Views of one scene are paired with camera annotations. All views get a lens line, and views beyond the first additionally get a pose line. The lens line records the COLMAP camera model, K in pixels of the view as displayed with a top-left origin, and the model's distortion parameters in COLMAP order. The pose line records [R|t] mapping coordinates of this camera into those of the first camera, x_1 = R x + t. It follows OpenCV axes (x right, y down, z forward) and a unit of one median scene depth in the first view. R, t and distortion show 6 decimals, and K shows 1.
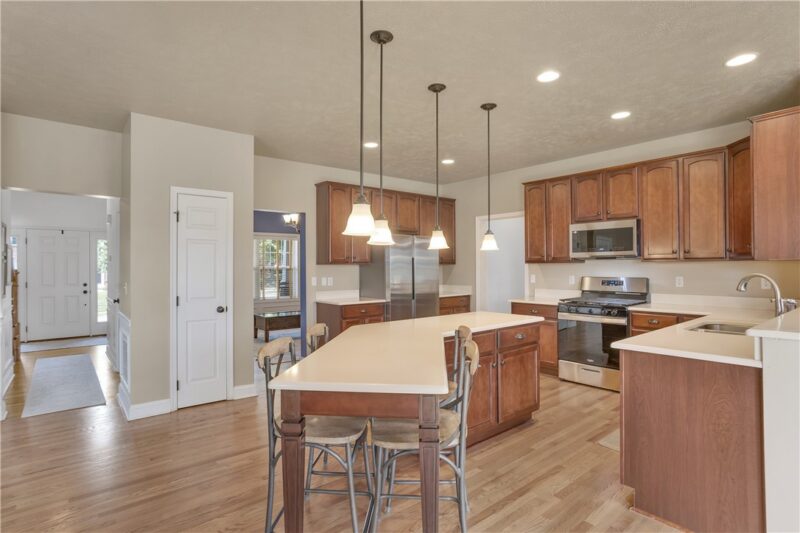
lens RADIAL K [[420.3, 0, 400.0], [0, 420.3, 266.5], [0, 0, 1]] dist [-0.001133, 0.000342]
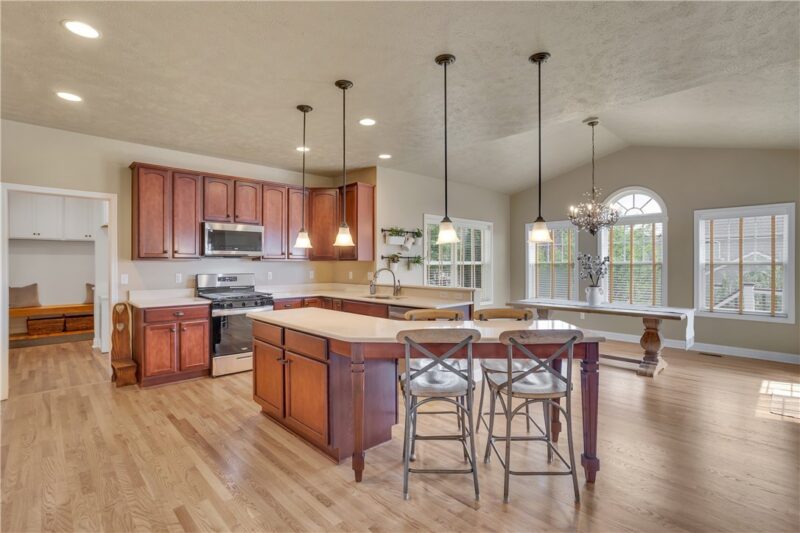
lens RADIAL K [[379.0, 0, 400.0], [0, 379.0, 266.5], [0, 0, 1]] dist [-0.000604, 0.000437]
pose [[-0.044375, -0.003381, 0.999009, -0.476125], [0.002676, 0.999990, 0.003503, 0.003465], [-0.999011, 0.002829, -0.044365, 0.530616]]
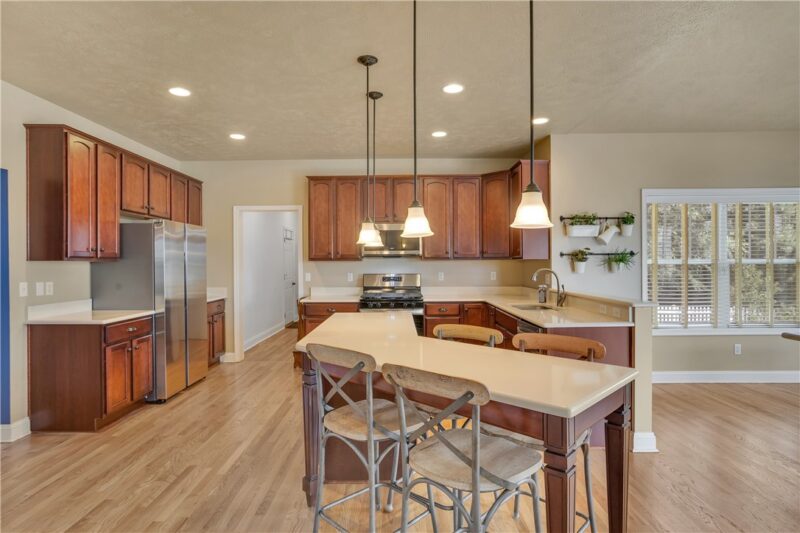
lens RADIAL K [[431.5, 0, 400.0], [0, 431.5, 266.5], [0, 0, 1]] dist [-0.018041, 0.000512]
pose [[0.644343, -0.002881, 0.764731, -0.325228], [0.002501, 0.999995, 0.001660, 0.004175], [-0.764733, 0.000843, 0.644347, 0.218766]]
